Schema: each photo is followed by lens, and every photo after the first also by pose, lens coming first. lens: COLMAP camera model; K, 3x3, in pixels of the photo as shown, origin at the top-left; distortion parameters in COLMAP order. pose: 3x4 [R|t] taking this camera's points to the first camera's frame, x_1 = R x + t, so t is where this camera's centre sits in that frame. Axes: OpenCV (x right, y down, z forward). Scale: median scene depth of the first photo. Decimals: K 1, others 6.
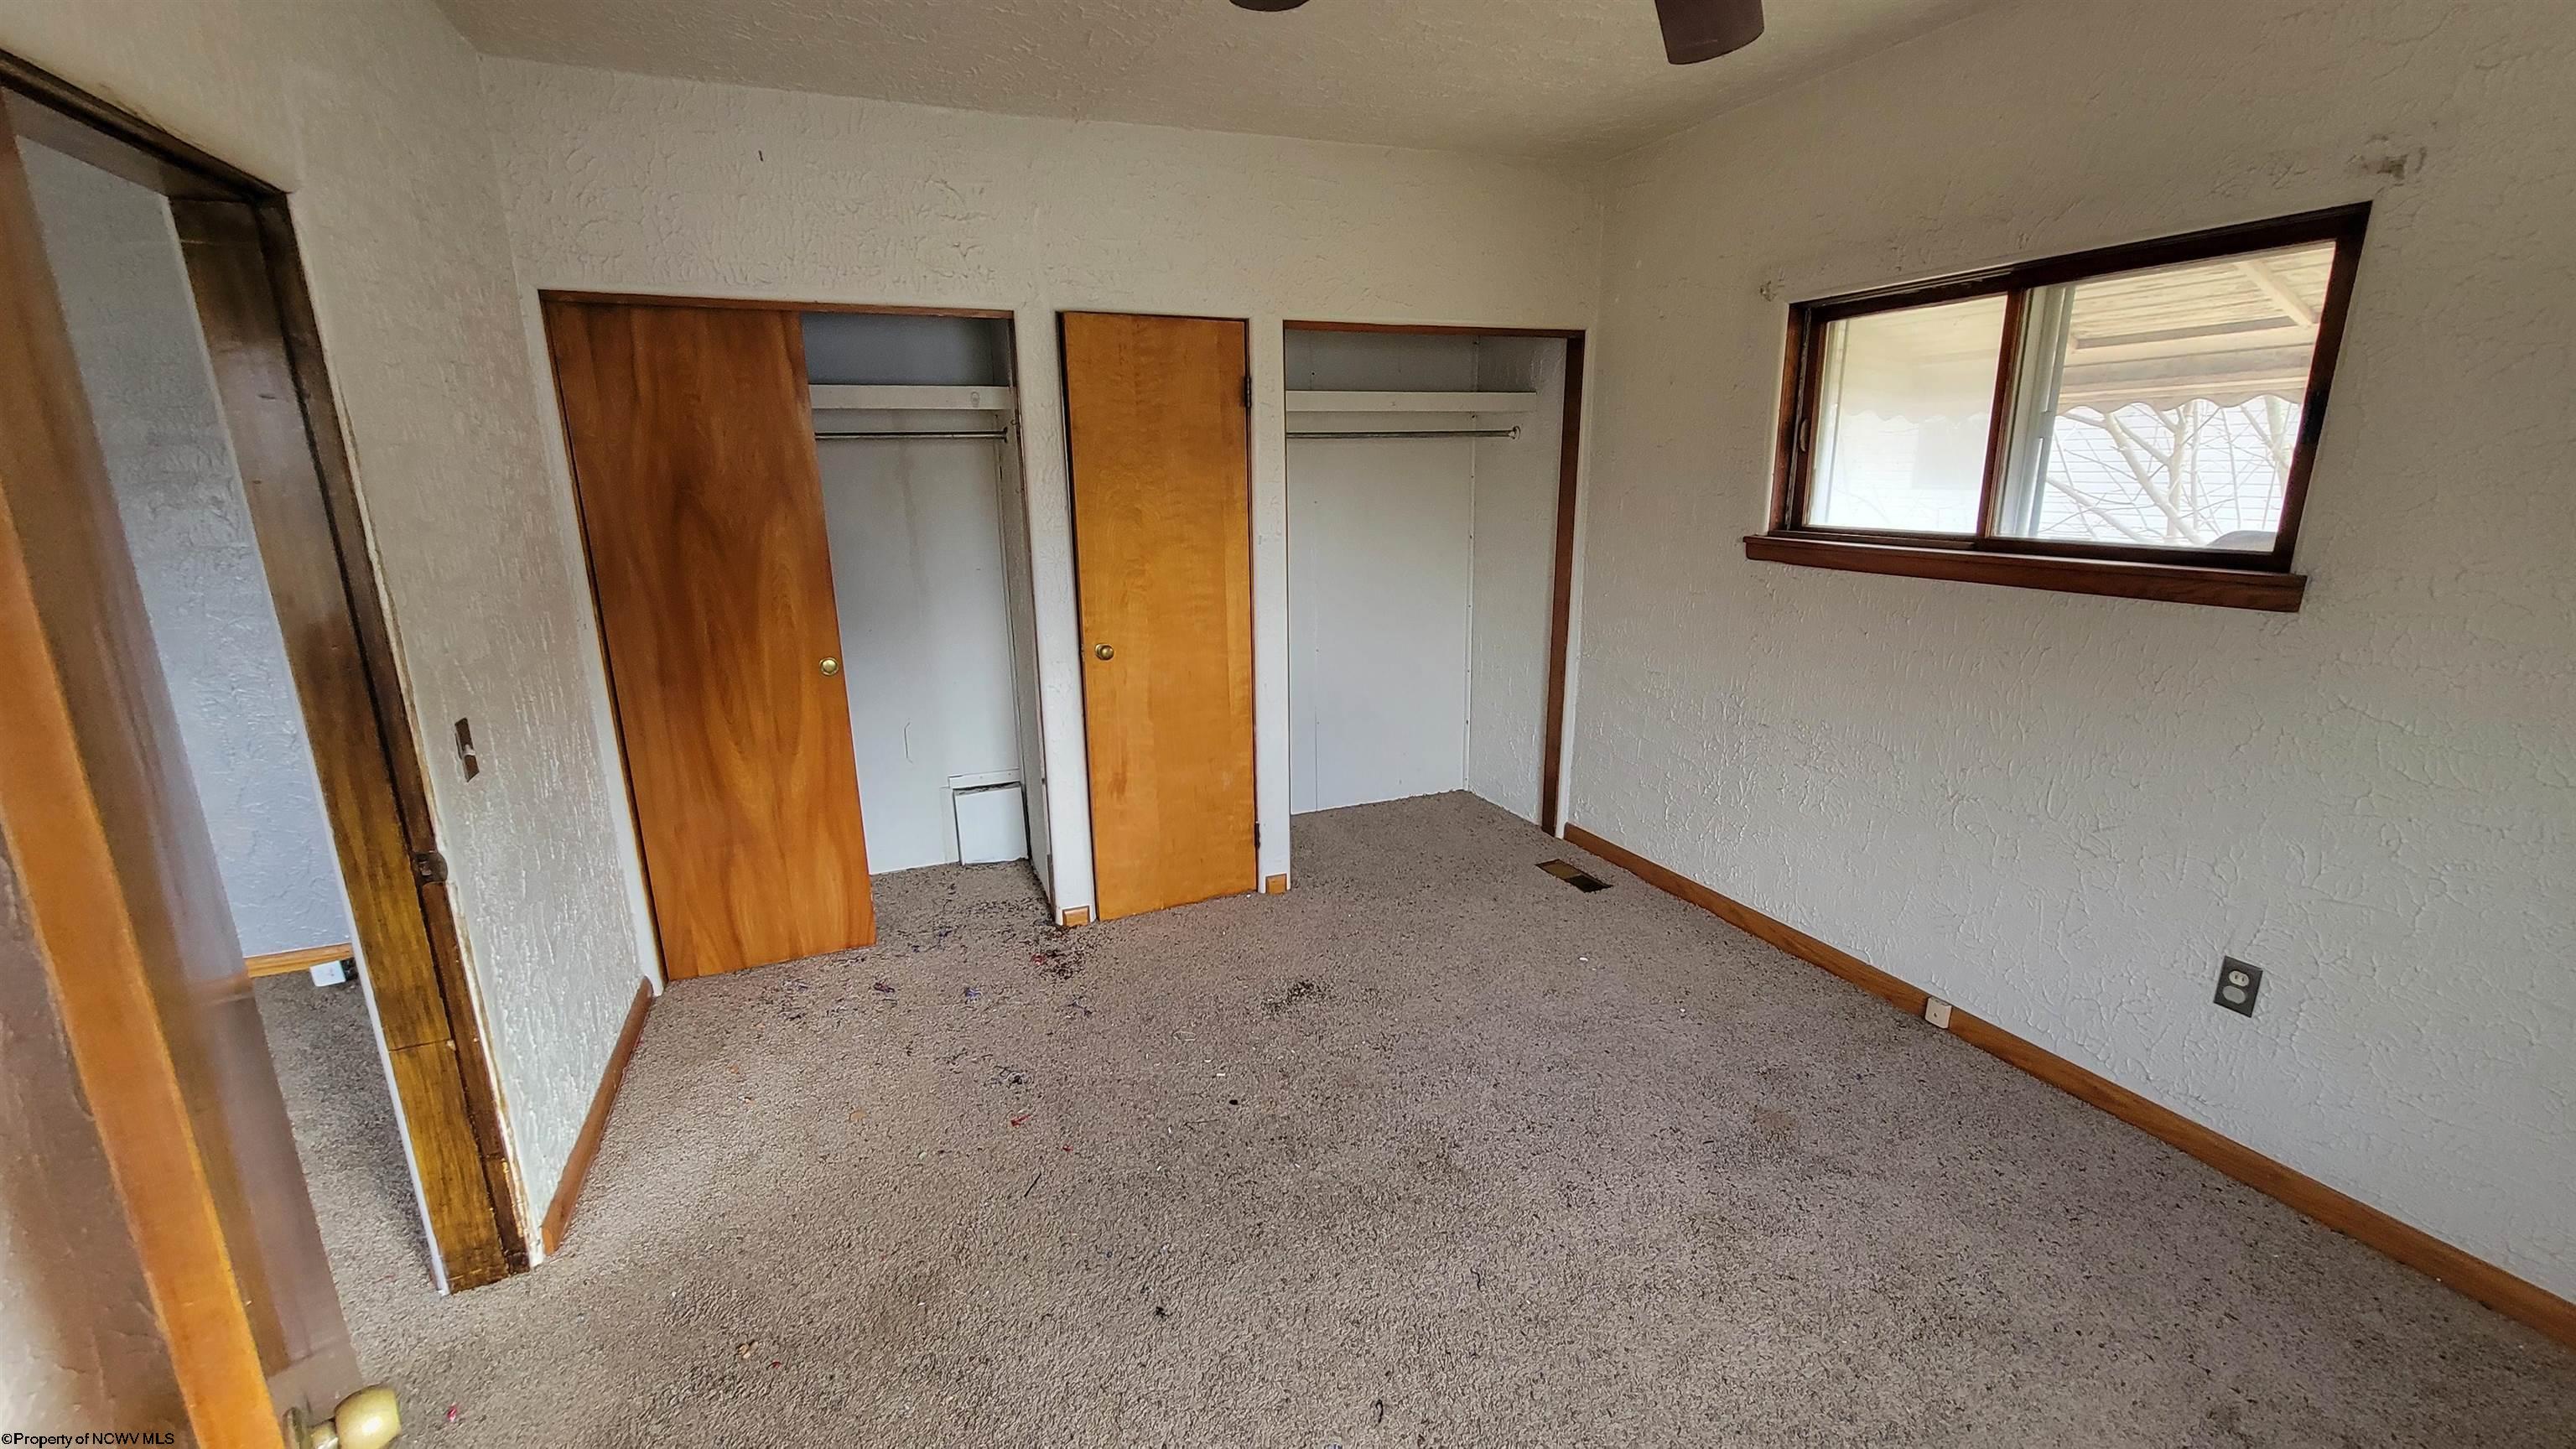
lens RADIAL K [[1045.1, 0, 1284.6], [0, 1045.1, 724.9], [0, 0, 1]] dist [-0.001155, -0.001027]
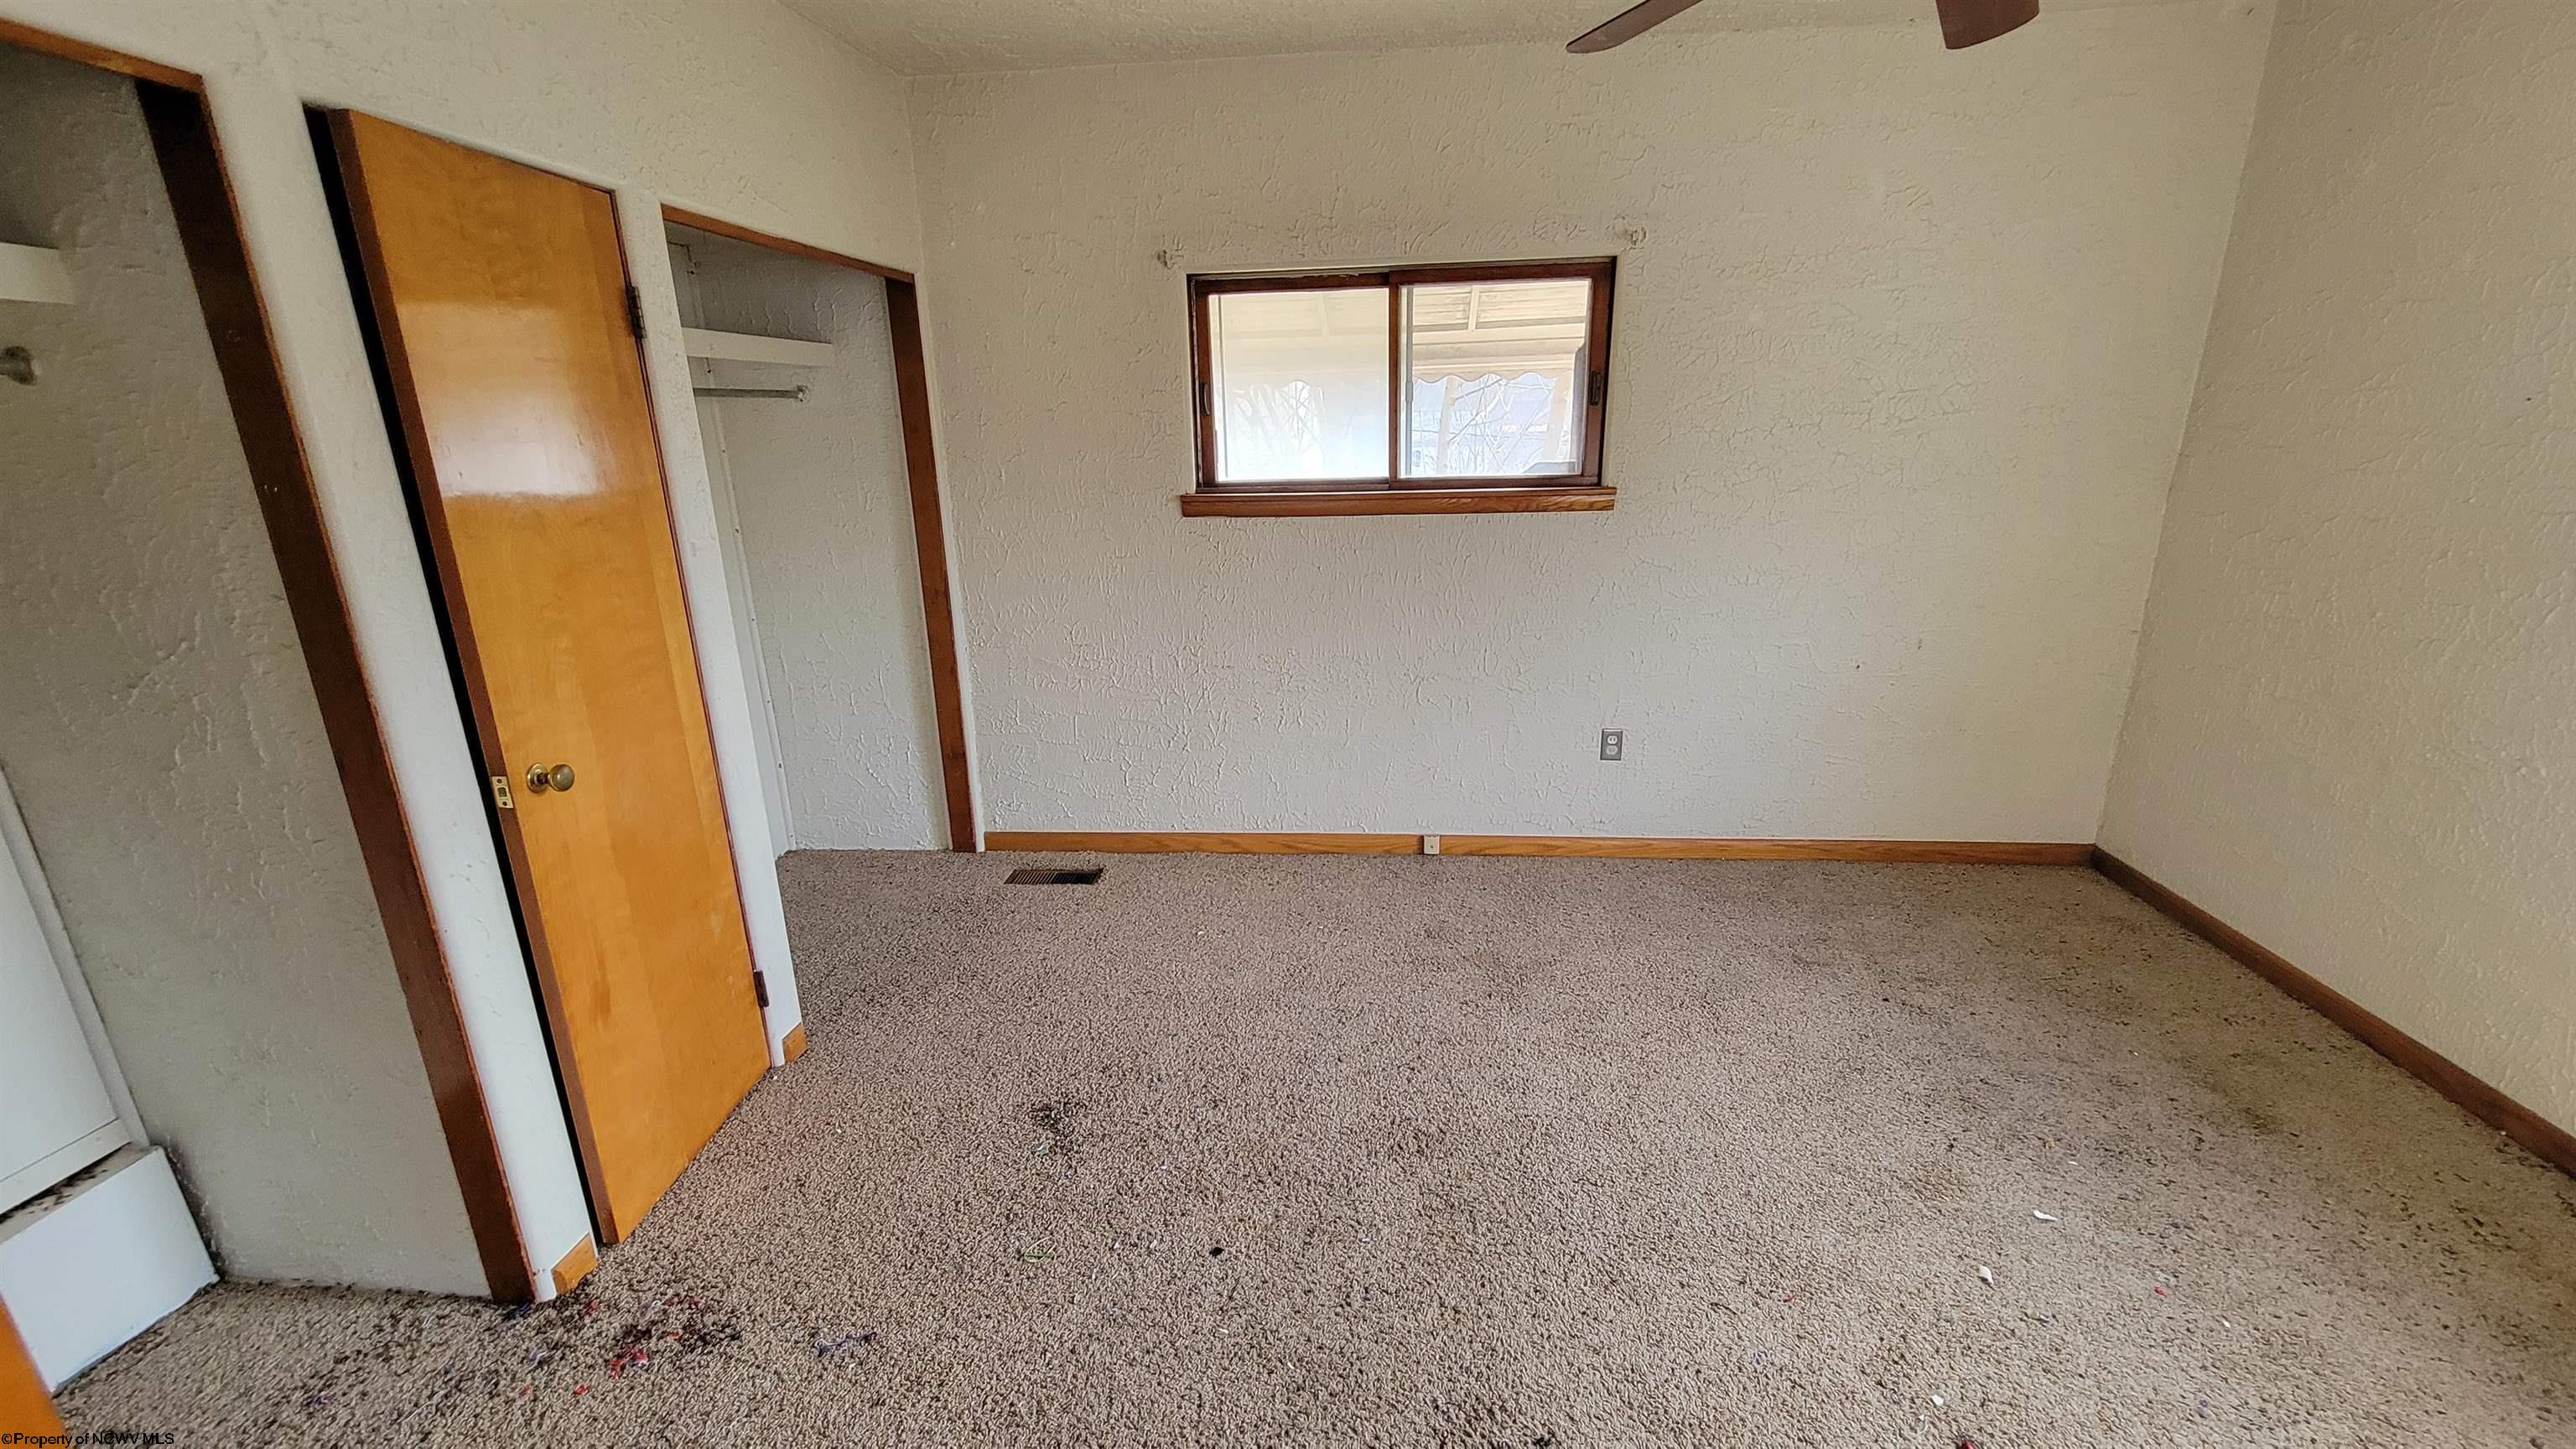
lens RADIAL K [[1045.1, 0, 1298.2], [0, 1045.1, 724.7], [0, 0, 1]] dist [-0.001155, -0.001027]
pose [[0.467299, -0.245974, 0.849192, -0.463448], [0.230944, 0.961129, 0.151312, -0.093016], [-0.853403, 0.125408, 0.505942, 0.406797]]
